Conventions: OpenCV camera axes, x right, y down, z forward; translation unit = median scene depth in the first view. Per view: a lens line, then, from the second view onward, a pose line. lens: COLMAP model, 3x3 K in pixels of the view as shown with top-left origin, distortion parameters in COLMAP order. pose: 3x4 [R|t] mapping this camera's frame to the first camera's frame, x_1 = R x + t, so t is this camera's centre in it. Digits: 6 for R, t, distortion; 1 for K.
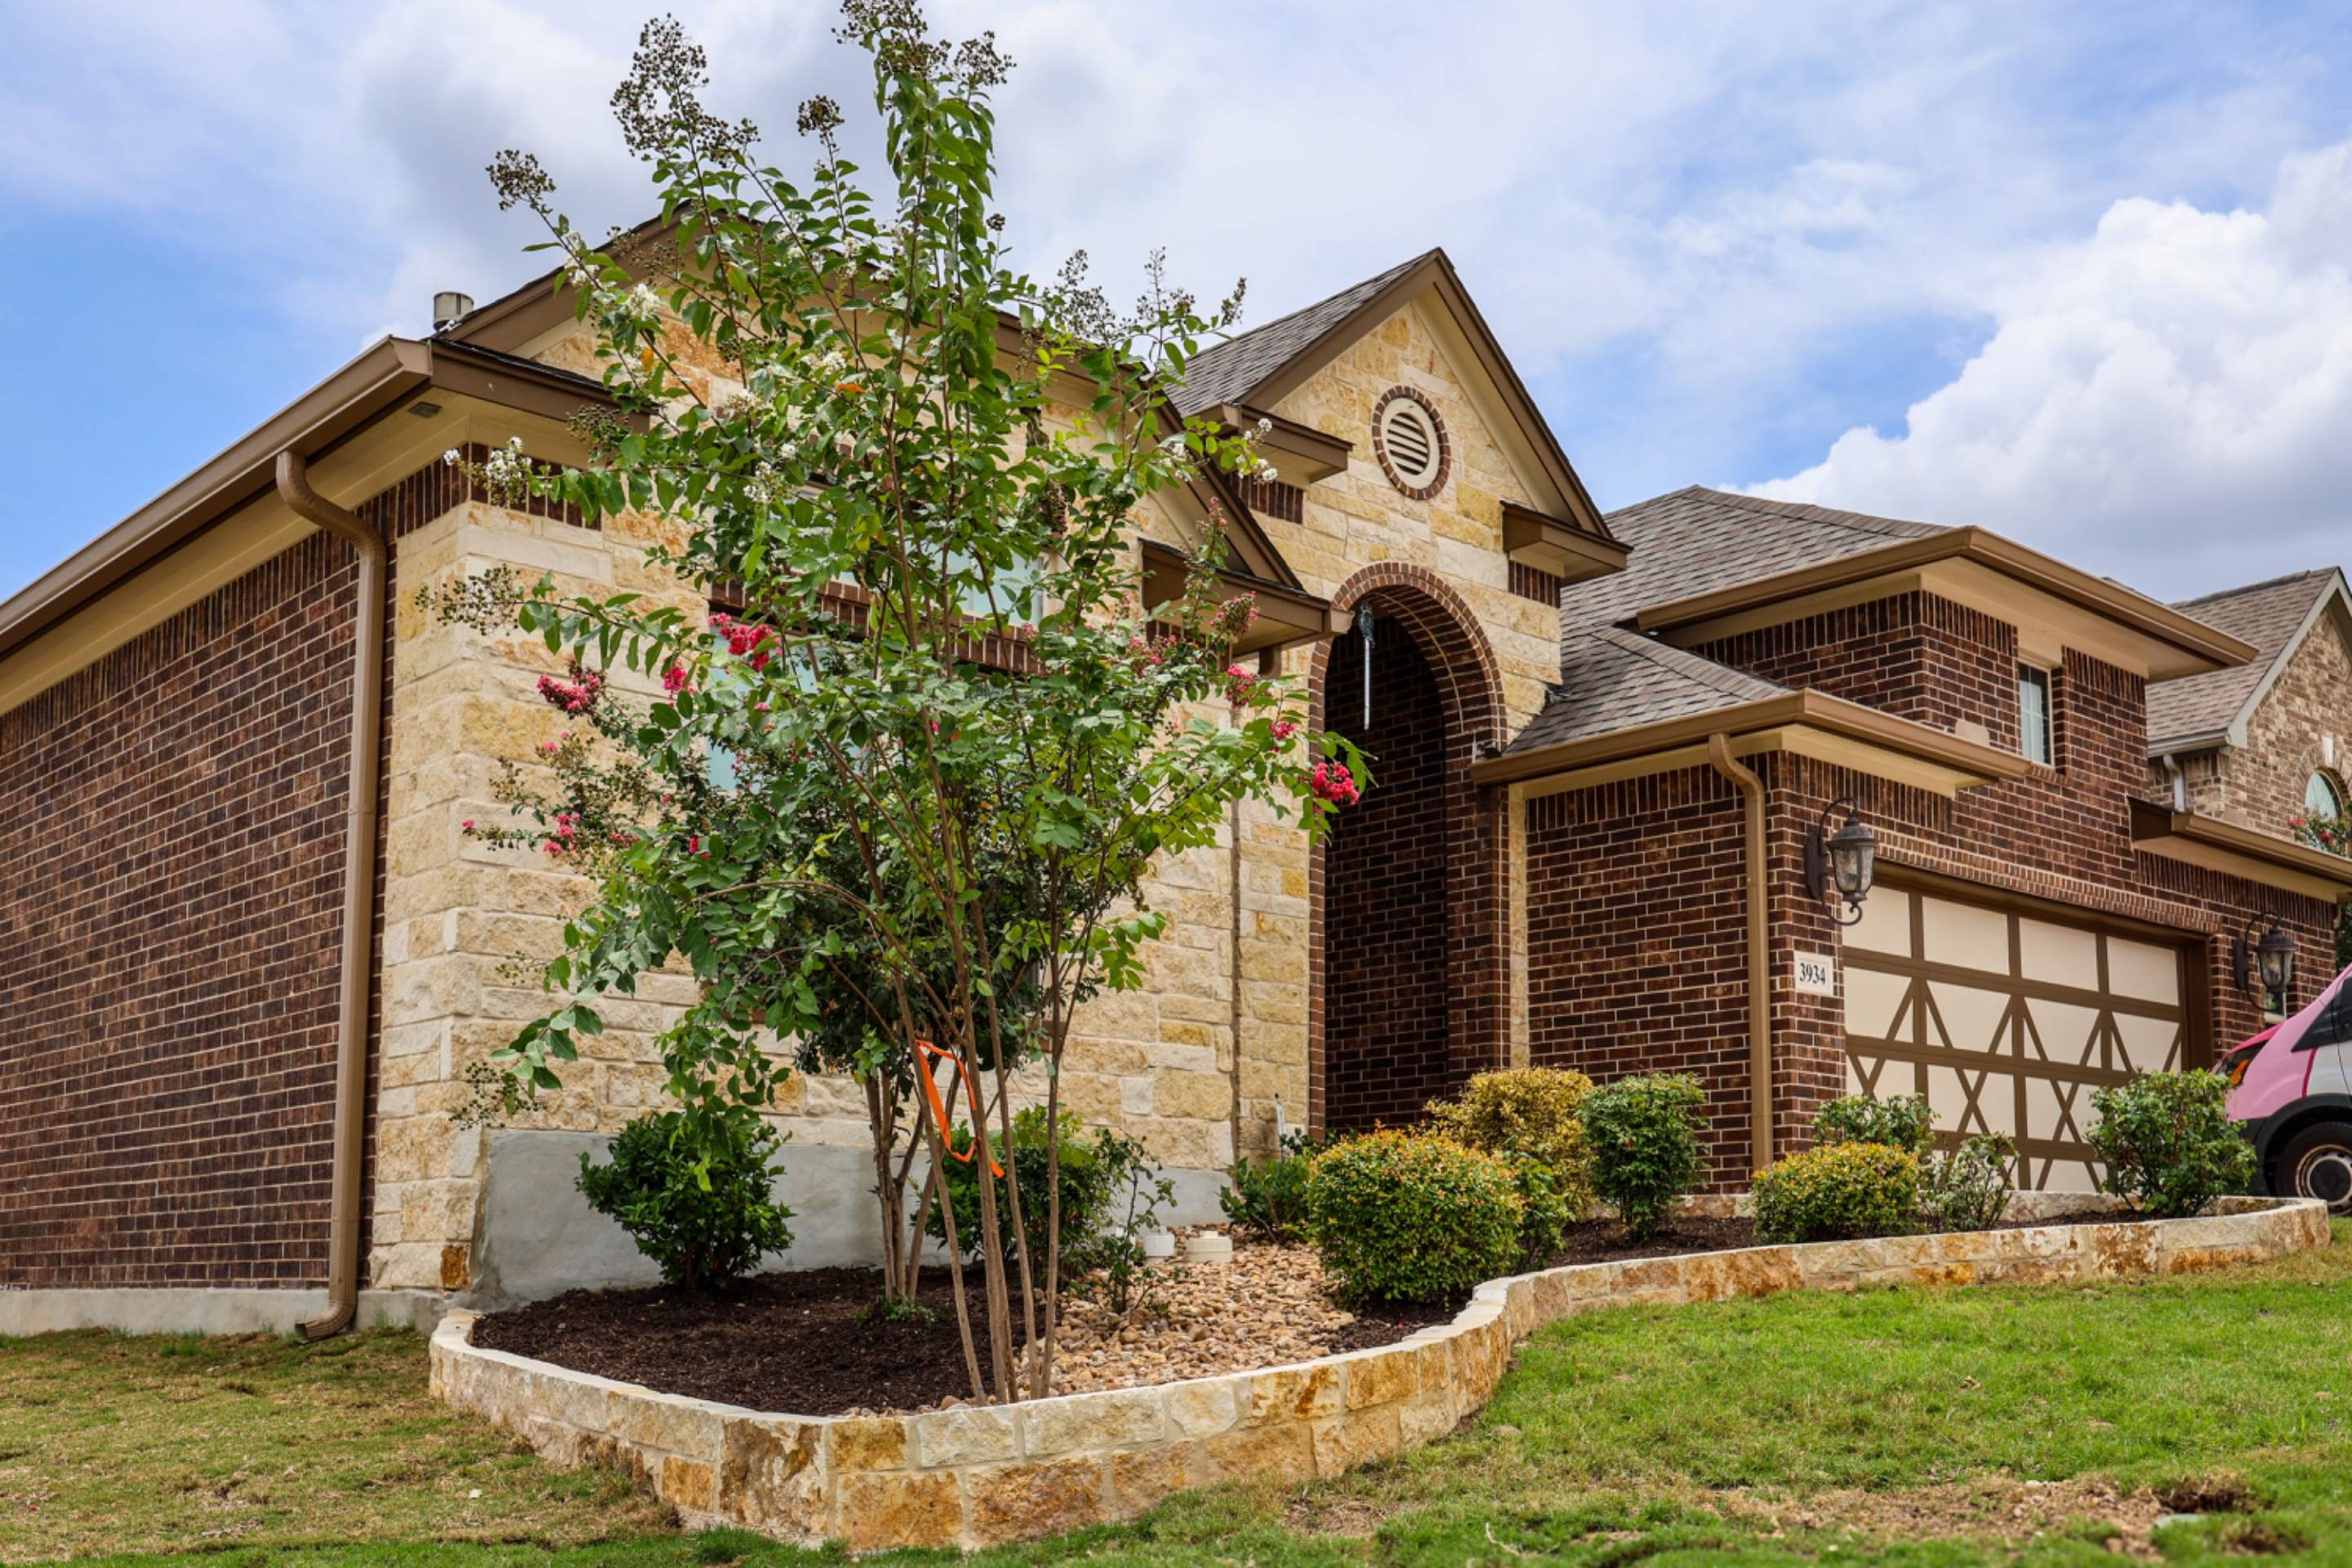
lens RADIAL K [[2412.0, 0, 1174.5], [0, 2412.0, 1074.8], [0, 0, 1]] dist [-0.017392, -0.001667]
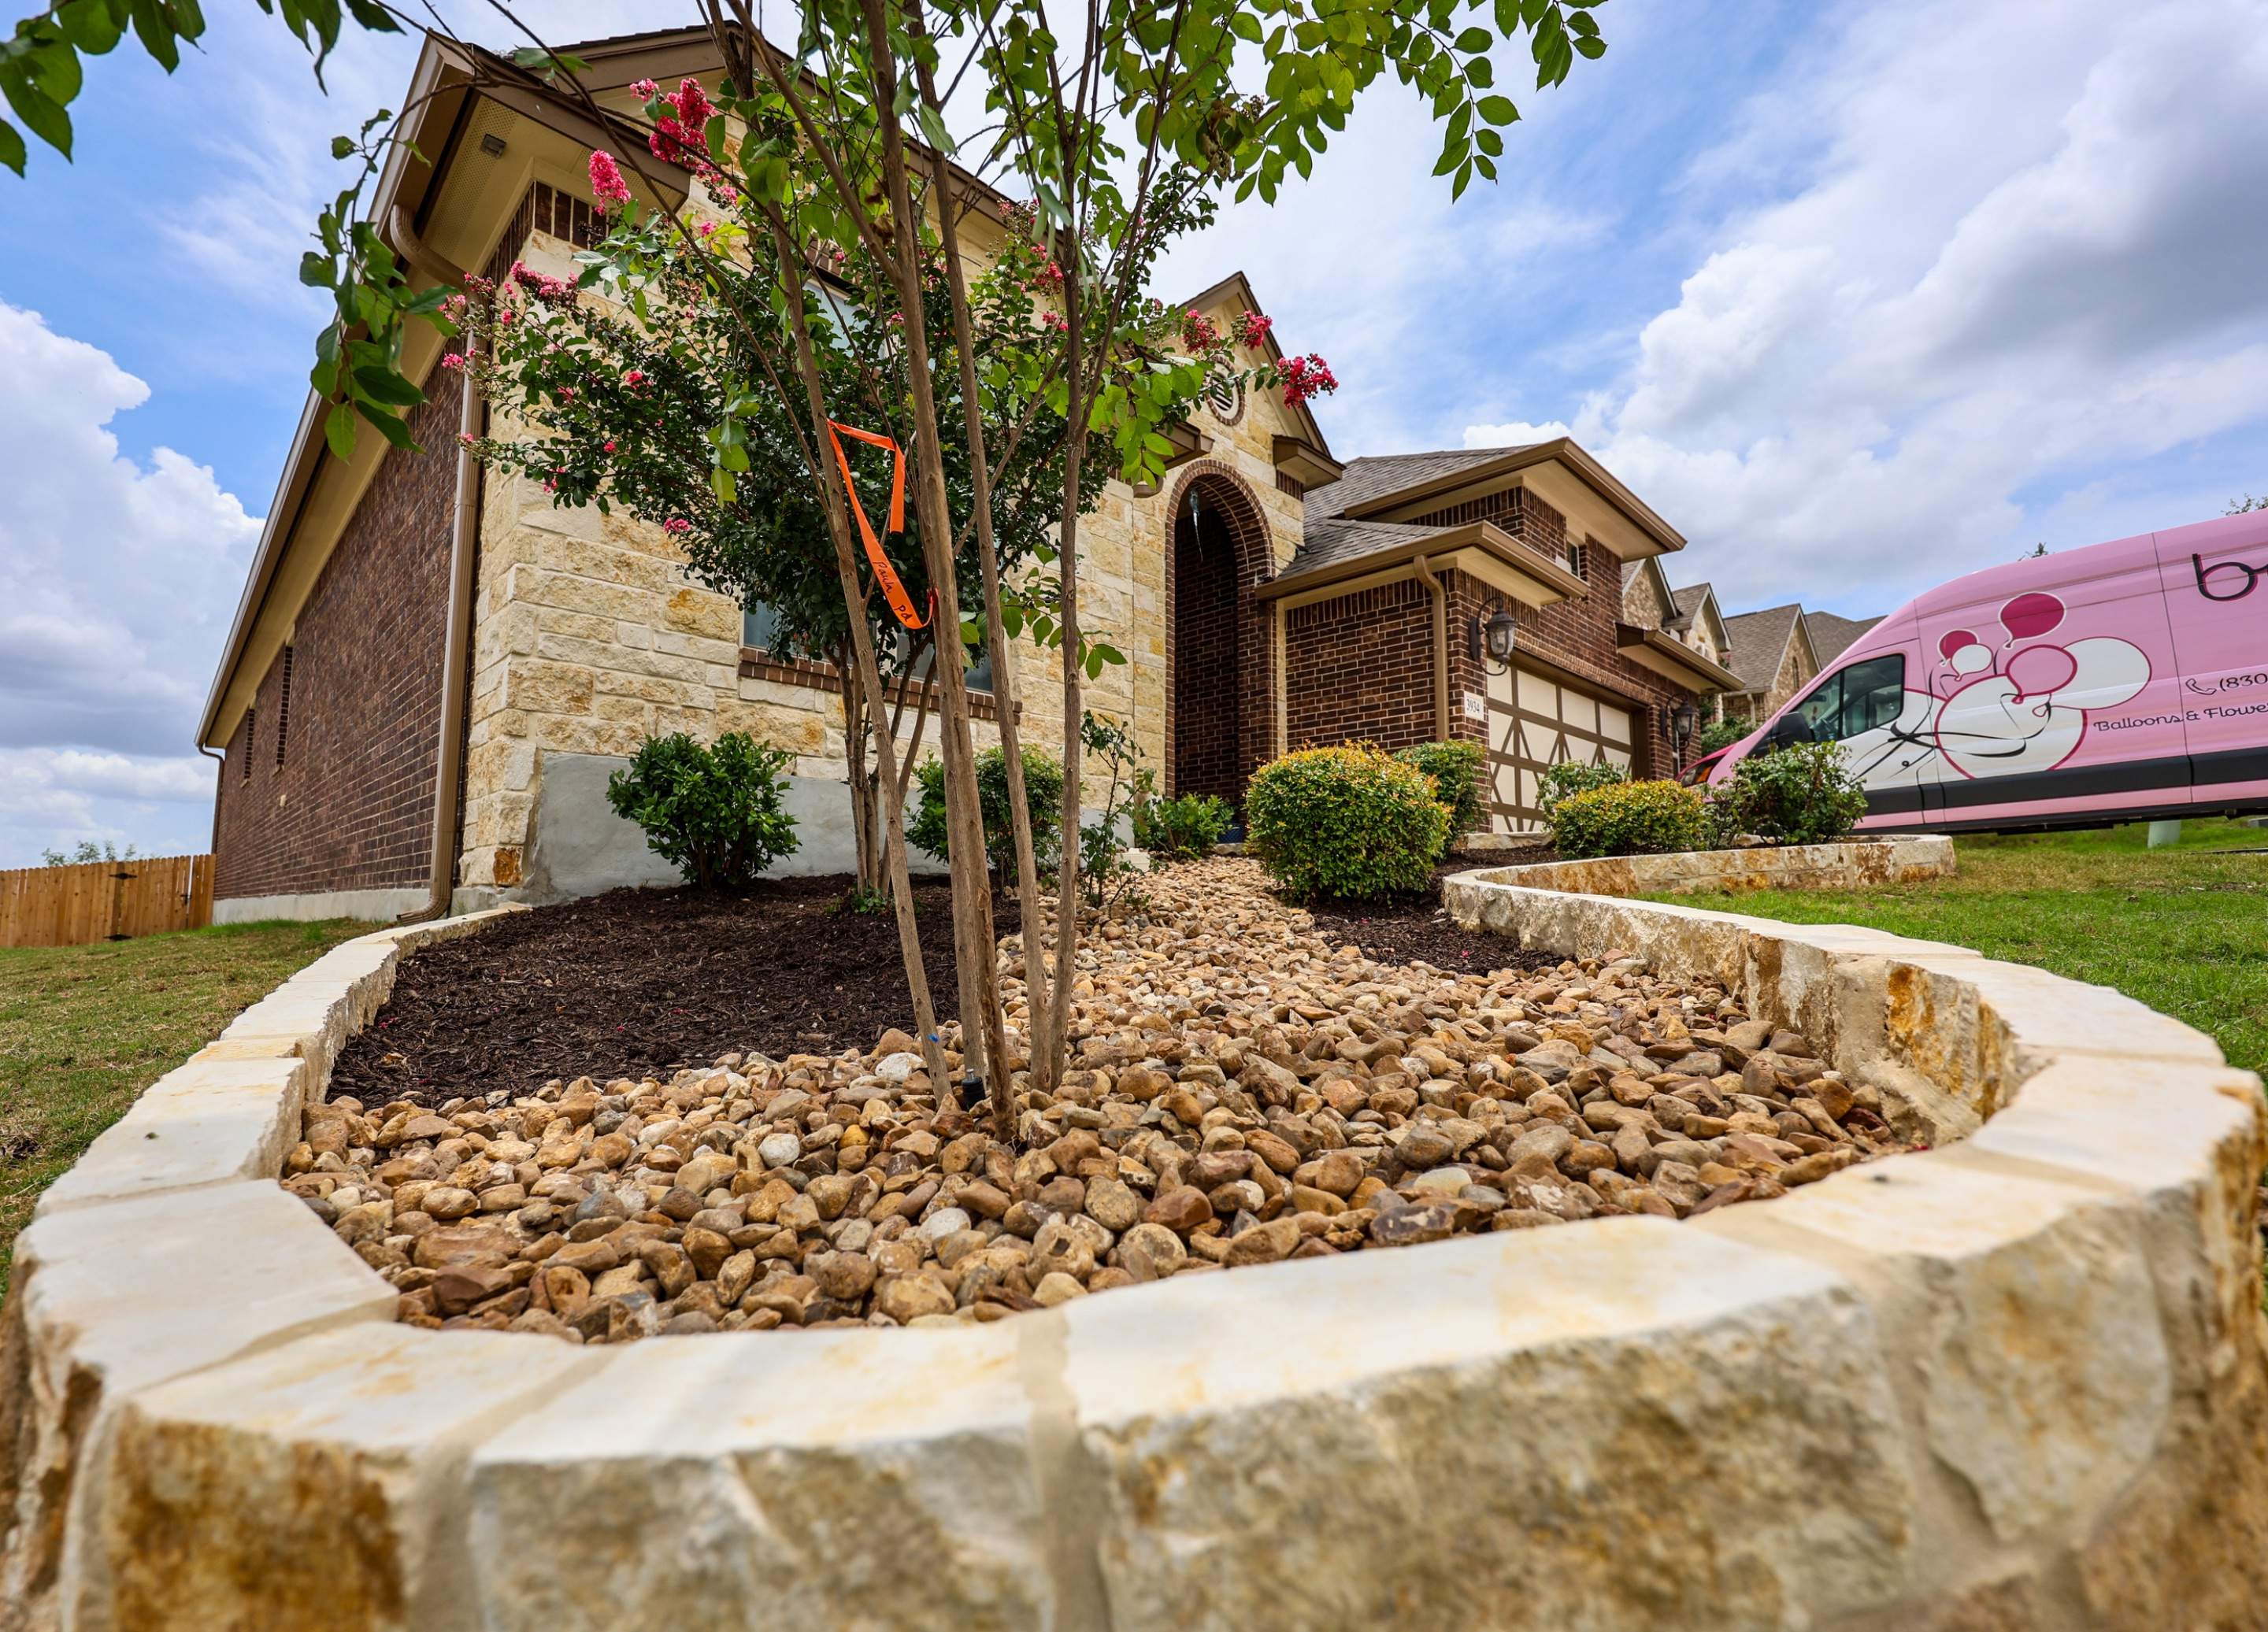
lens RADIAL K [[994.5, 0, 1045.3], [0, 994.5, 824.9], [0, 0, 1]] dist [-0.000131, -0.000125]
pose [[0.999981, 0.006002, -0.001179, -0.023008], [-0.005990, 0.999935, 0.009692, 0.033206], [0.001237, -0.009684, 0.999952, 0.321542]]
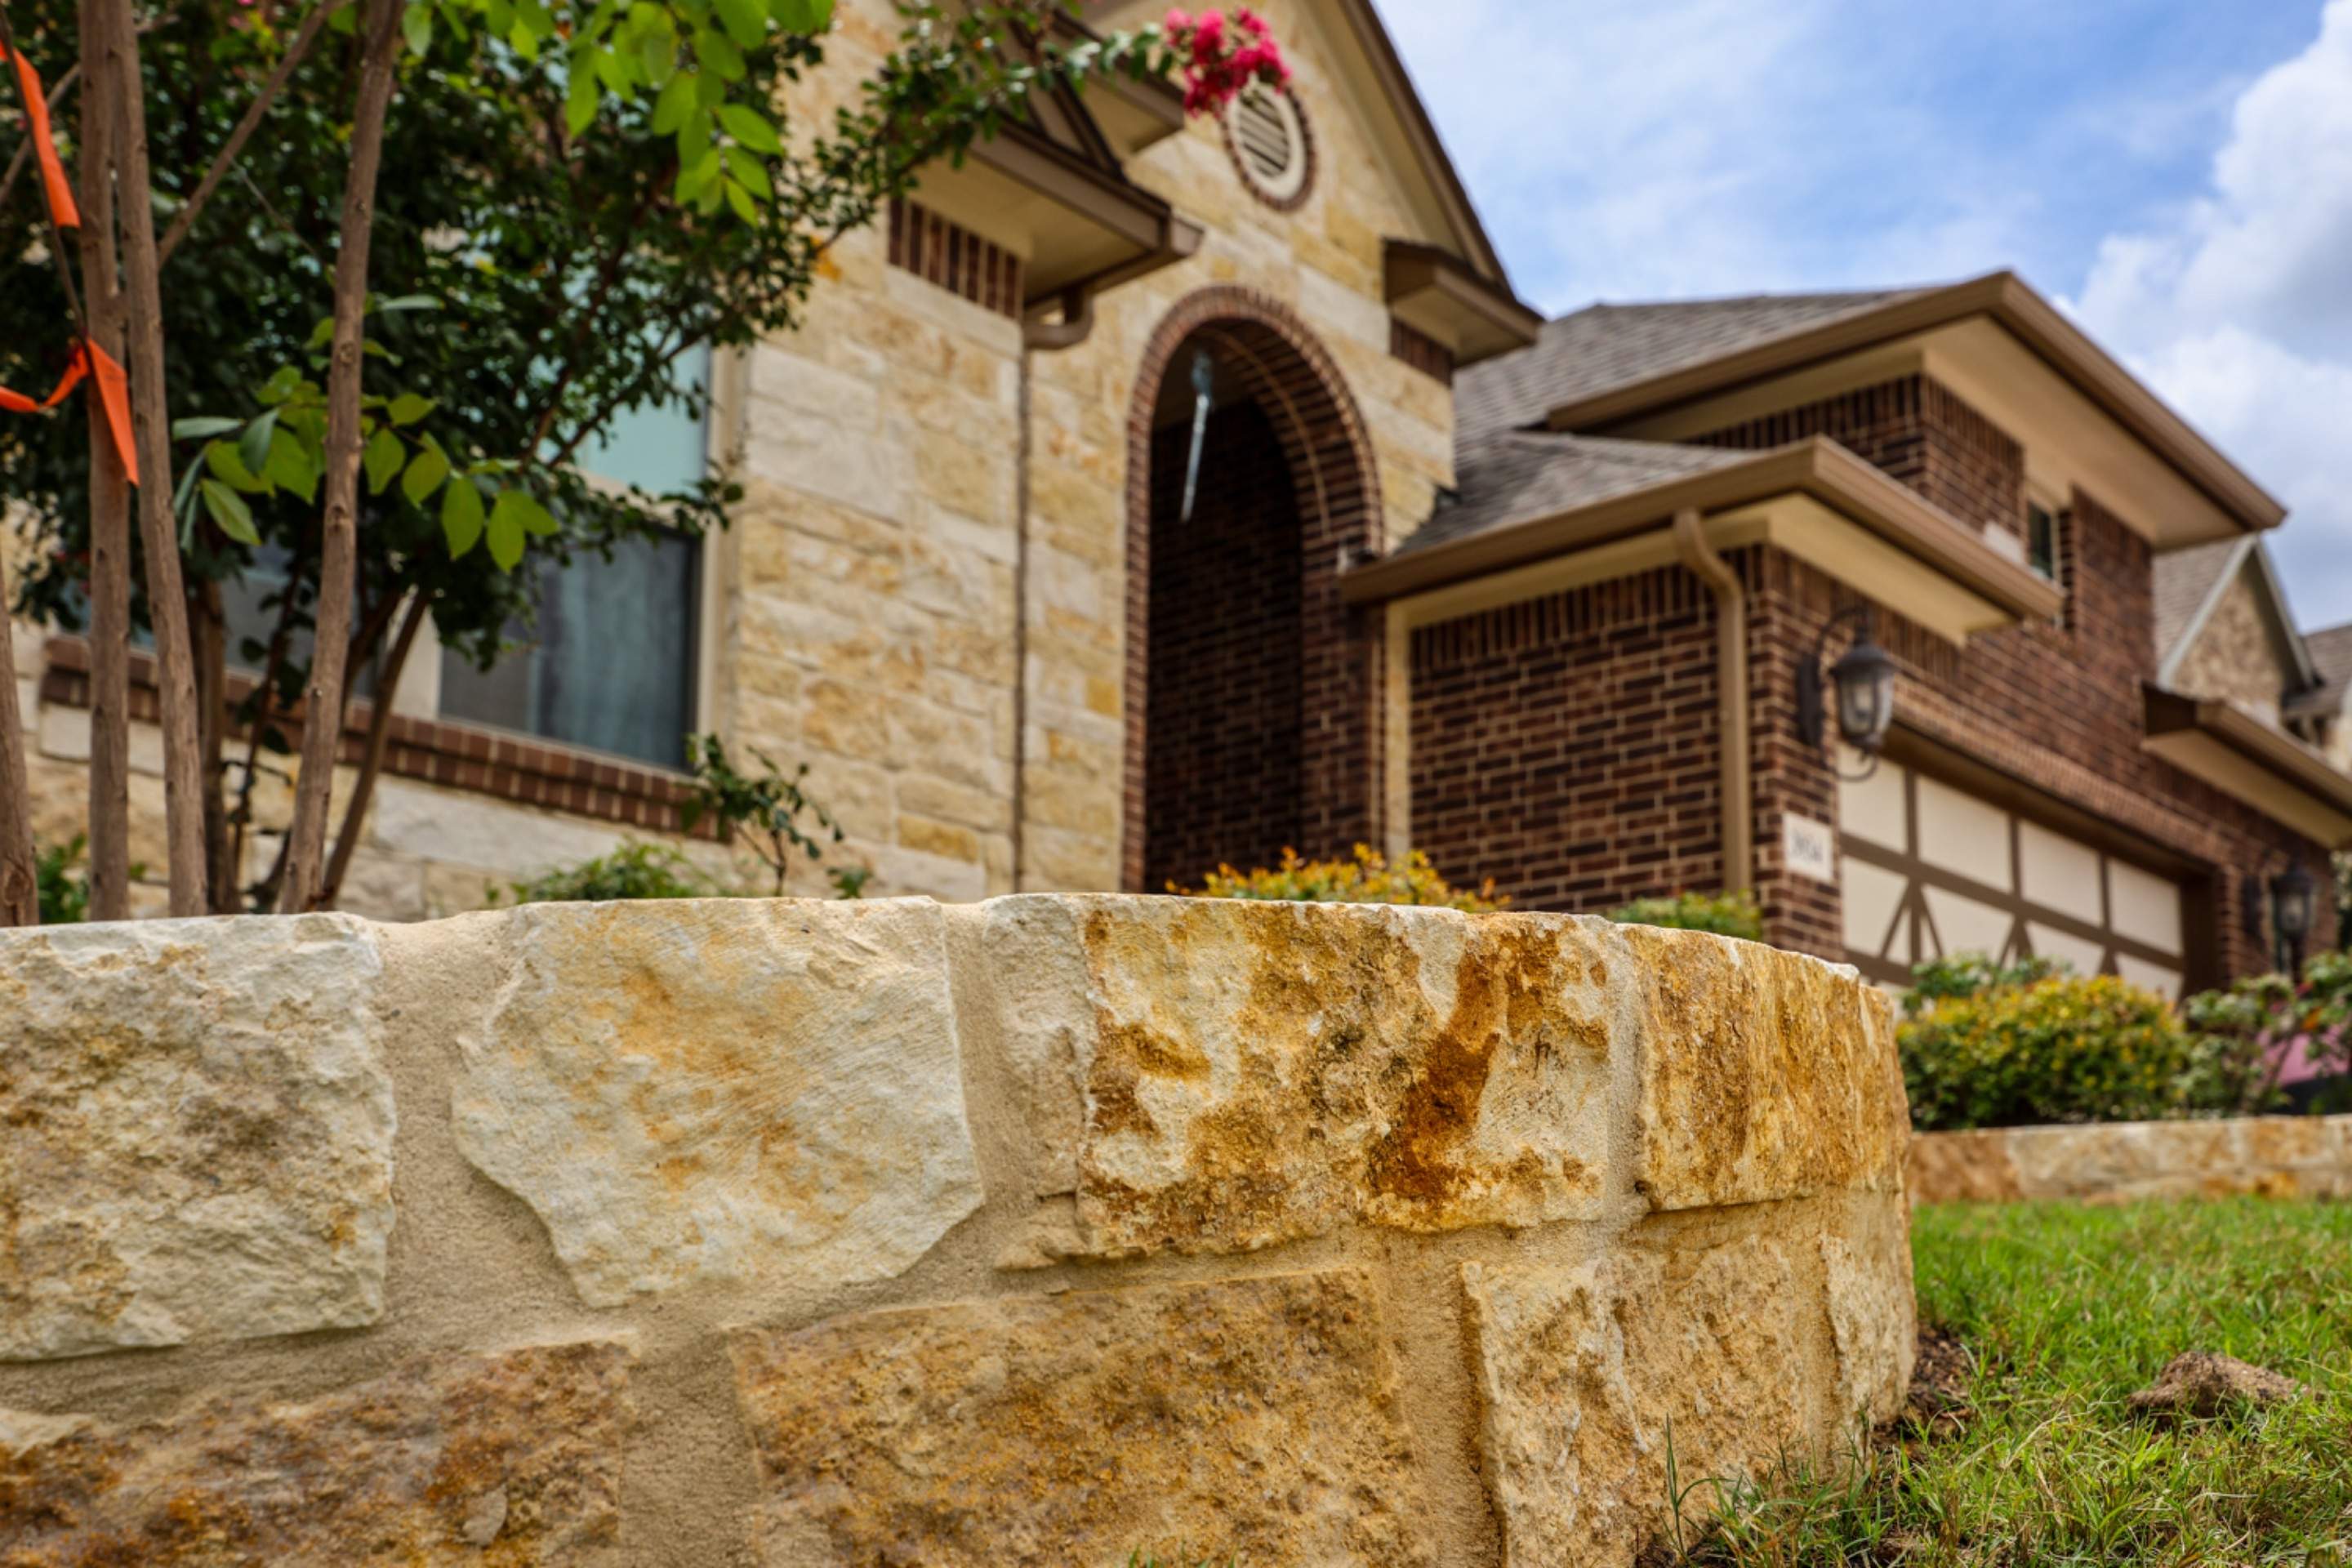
lens RADIAL K [[2351.9, 0, 1154.5], [0, 2351.9, 1060.1], [0, 0, 1]] dist [-0.003660, -0.010034]
pose [[0.996264, 0.019214, 0.084193, 0.008532], [-0.016472, 0.999315, -0.033139, 0.048730], [-0.084772, 0.031629, 0.995898, 0.303220]]
